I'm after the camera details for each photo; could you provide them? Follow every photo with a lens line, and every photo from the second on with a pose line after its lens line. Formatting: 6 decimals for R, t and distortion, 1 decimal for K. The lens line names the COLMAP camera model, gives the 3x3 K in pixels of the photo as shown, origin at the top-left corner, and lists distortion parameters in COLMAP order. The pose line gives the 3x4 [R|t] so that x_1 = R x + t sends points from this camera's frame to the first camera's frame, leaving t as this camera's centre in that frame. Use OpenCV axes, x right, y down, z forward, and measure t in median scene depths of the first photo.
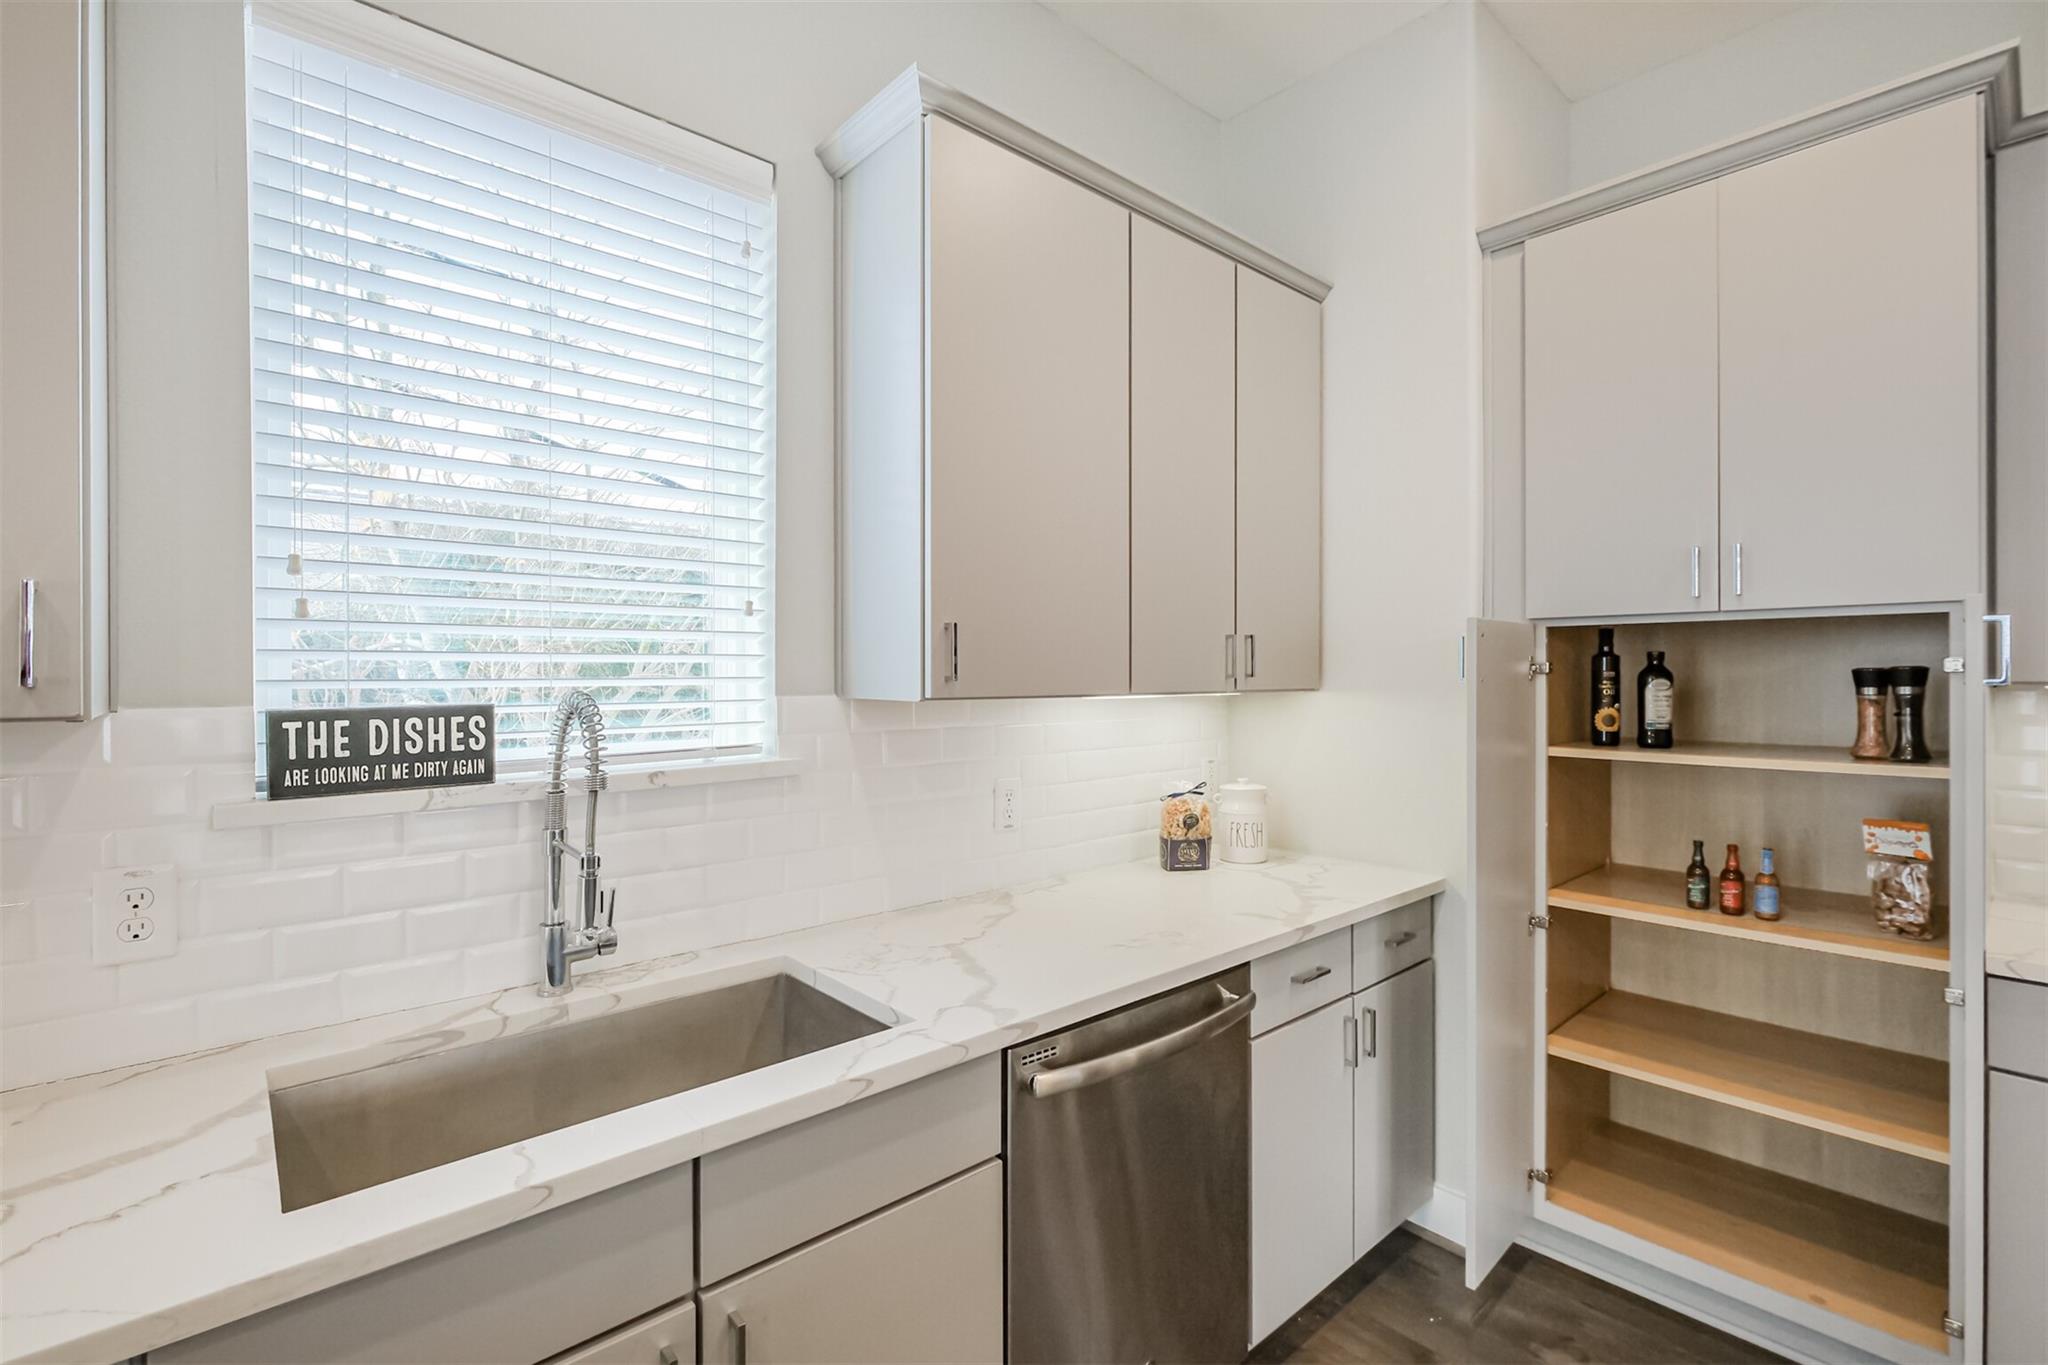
lens RADIAL K [[906.4, 0, 1021.1], [0, 906.4, 671.8], [0, 0, 1]] dist [0.001571, 0.000487]
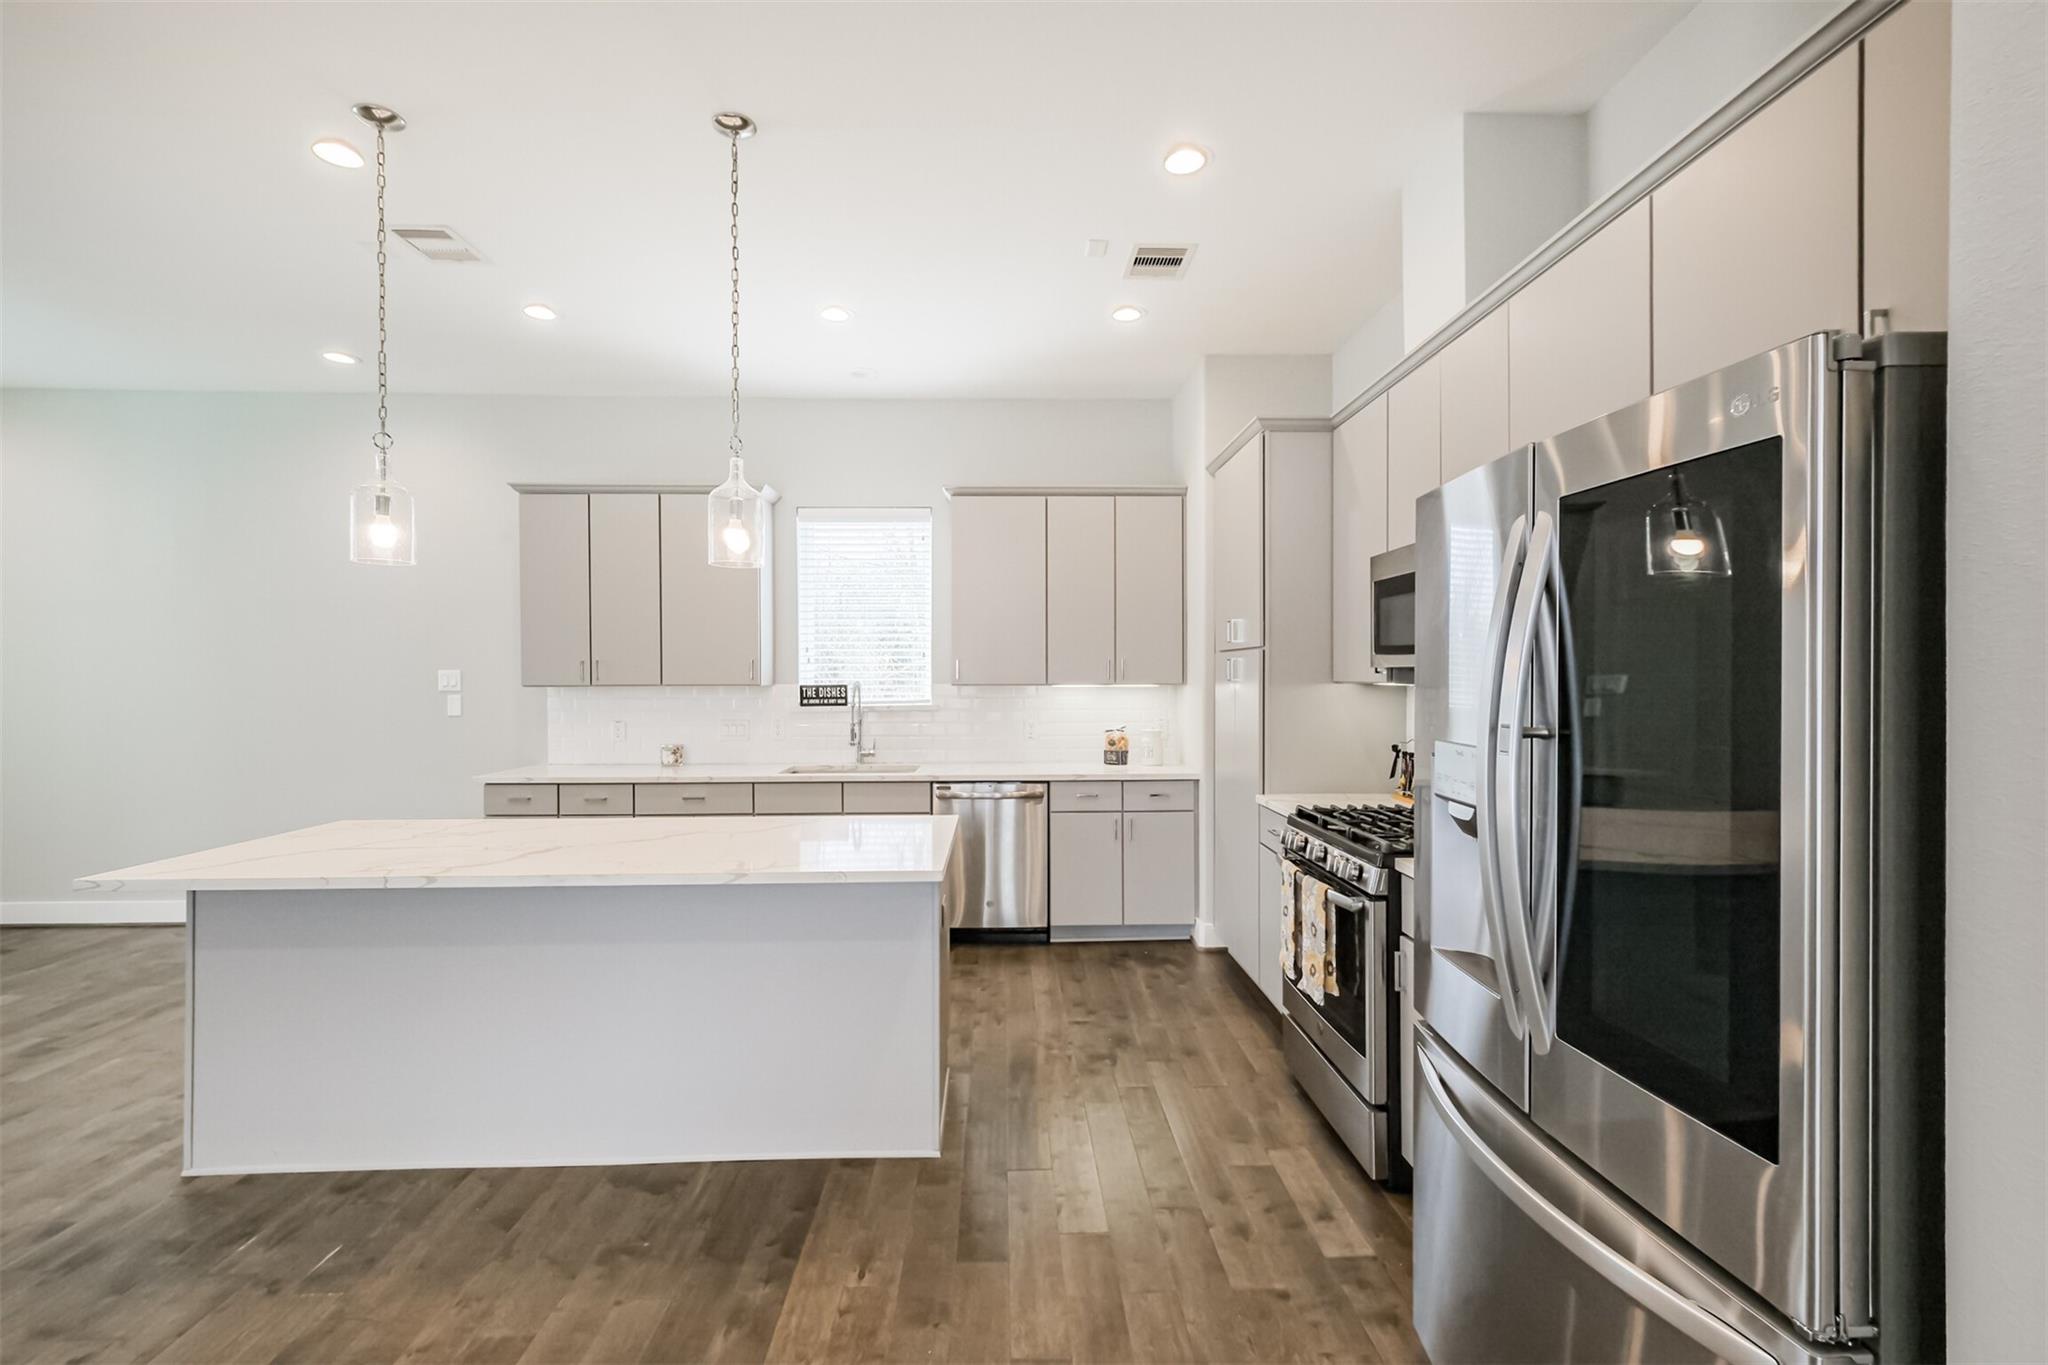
lens RADIAL K [[906.4, 0, 1025.8], [0, 906.4, 684.1], [0, 0, 1]] dist [0.001571, 0.000487]
pose [[0.772443, 0.003252, -0.635075, 2.543351], [0.000829, 0.999981, 0.006129, 0.012029], [0.635083, -0.005261, 0.772426, -1.527537]]
